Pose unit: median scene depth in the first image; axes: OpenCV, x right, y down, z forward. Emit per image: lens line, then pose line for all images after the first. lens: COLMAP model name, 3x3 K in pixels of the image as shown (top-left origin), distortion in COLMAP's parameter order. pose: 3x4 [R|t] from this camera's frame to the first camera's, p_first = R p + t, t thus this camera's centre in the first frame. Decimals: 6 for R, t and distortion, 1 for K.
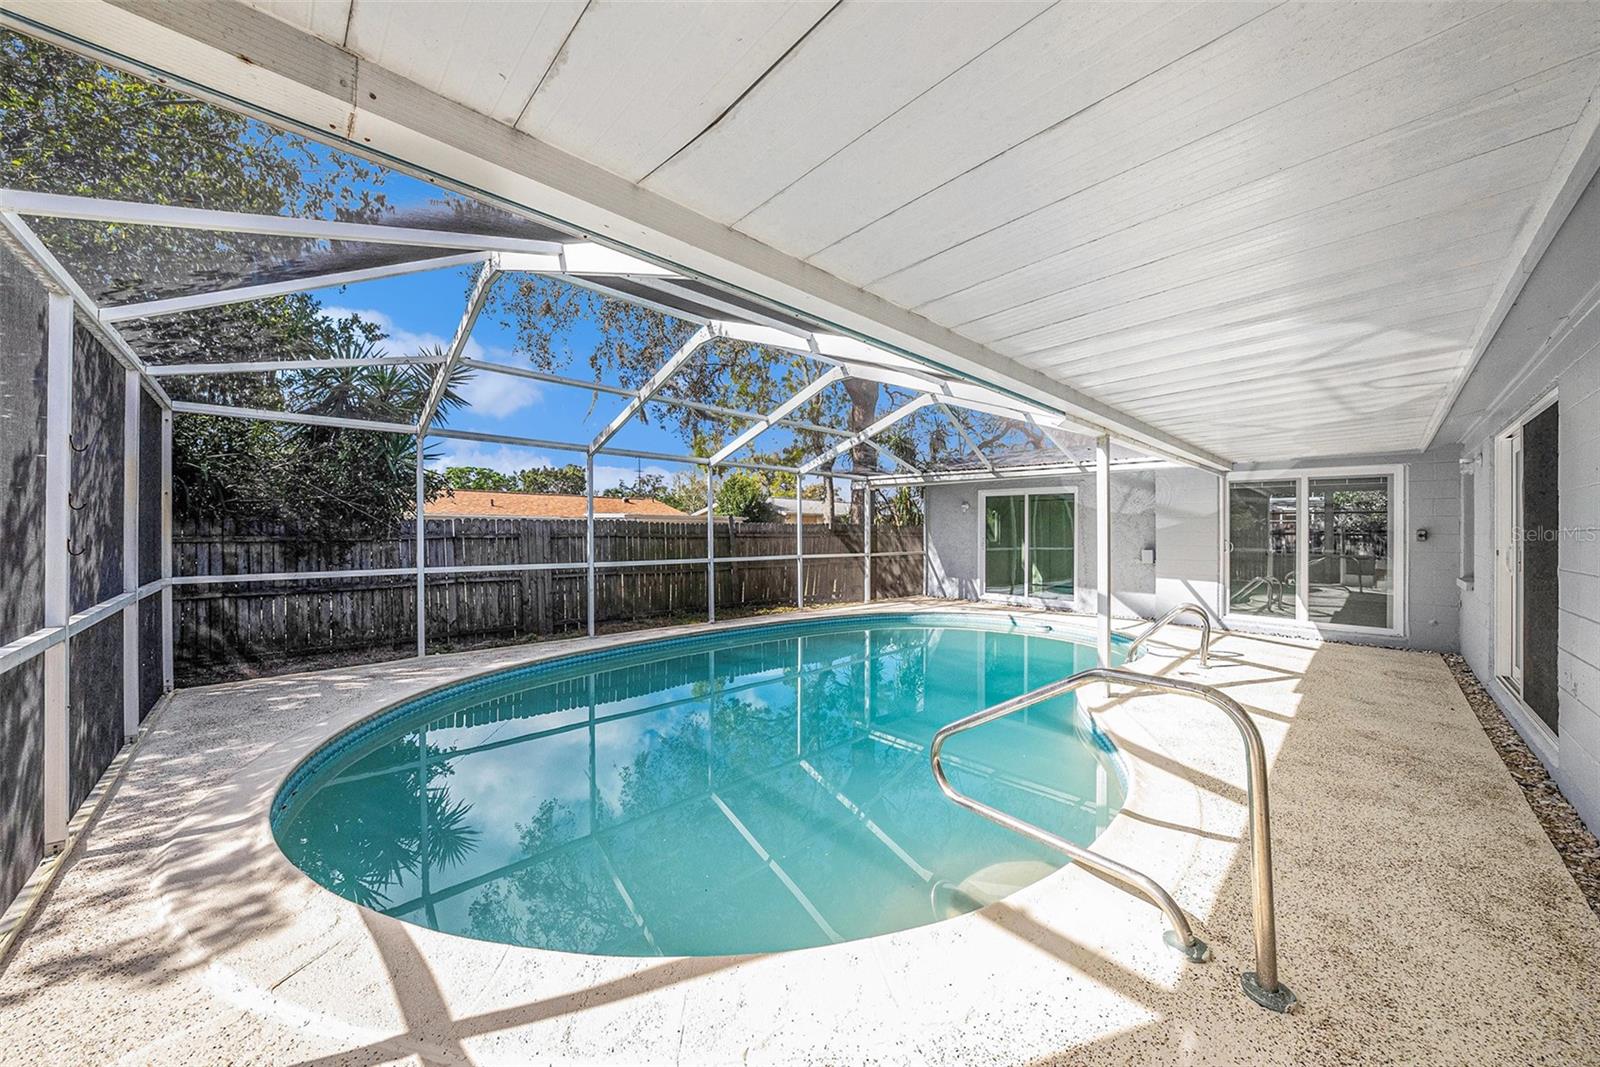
lens RADIAL K [[559.7, 0, 802.1], [0, 559.7, 524.2], [0, 0, 1]] dist [-0.016895, 0.000115]
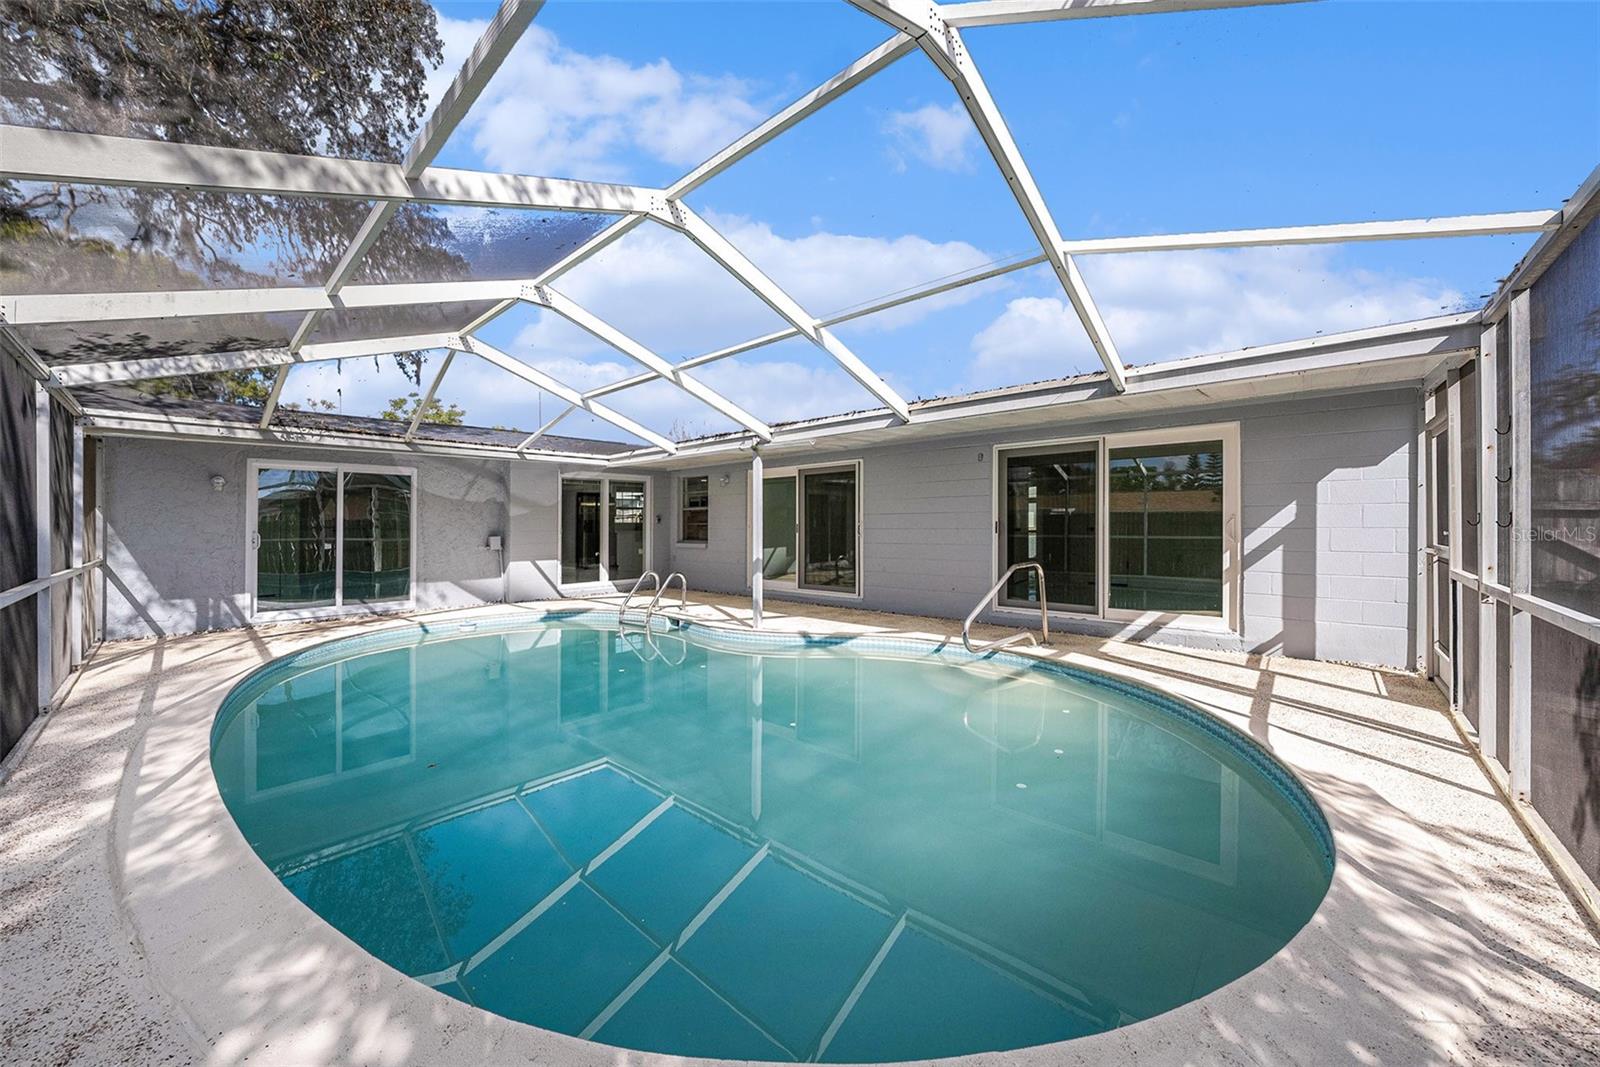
lens RADIAL K [[559.7, 0, 802.1], [0, 559.7, 524.2], [0, 0, 1]] dist [-0.016895, 0.000115]
pose [[-0.111984, -0.007430, 0.993682, -0.484735], [-0.005561, 0.999961, 0.006850, 0.011575], [-0.993694, -0.004759, -0.112021, 0.523064]]
